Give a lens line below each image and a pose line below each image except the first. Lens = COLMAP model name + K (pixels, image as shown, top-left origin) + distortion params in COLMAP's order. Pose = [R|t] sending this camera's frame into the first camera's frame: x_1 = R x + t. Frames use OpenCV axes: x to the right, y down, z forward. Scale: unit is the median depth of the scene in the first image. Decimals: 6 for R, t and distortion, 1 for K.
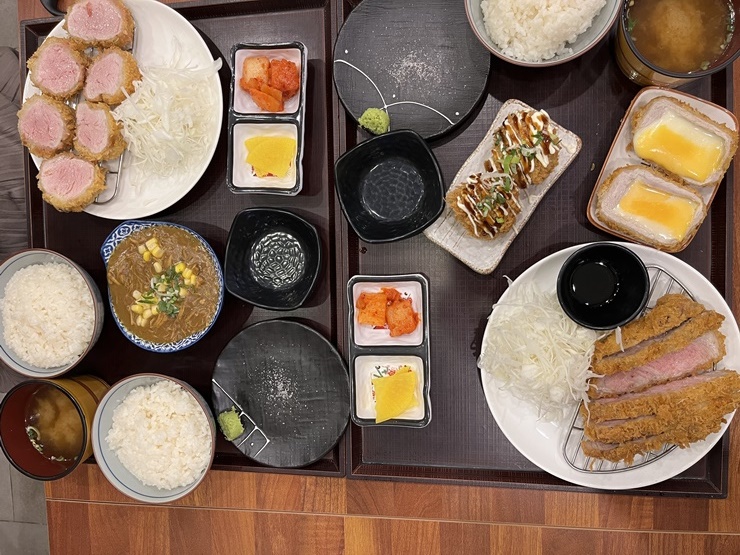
lens RADIAL K [[627.9, 0, 373.6], [0, 627.9, 274.8], [0, 0, 1]] dist [0.014251, -0.079558]
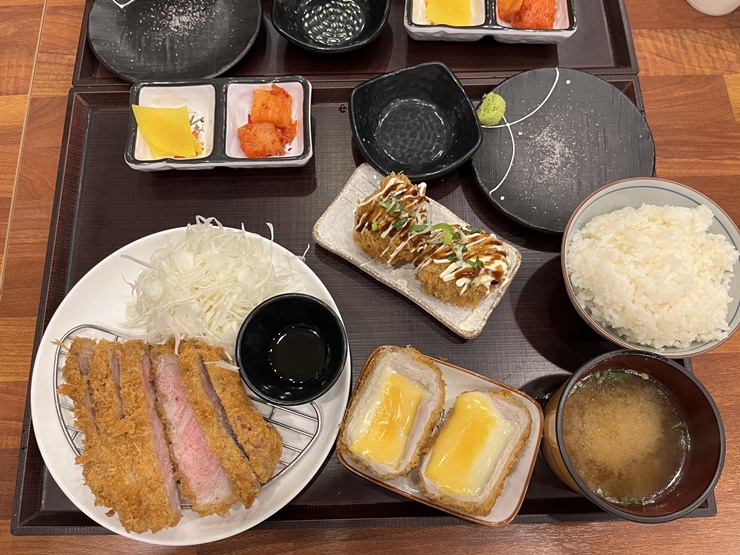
lens RADIAL K [[627.9, 0, 388.3], [0, 627.9, 288.6], [0, 0, 1]] dist [0.014251, -0.079558]
pose [[0.010896, 0.994251, -0.106517, 0.336457], [-0.997581, 0.003495, -0.069426, -0.042986], [-0.068654, 0.107016, 0.991884, 0.180321]]
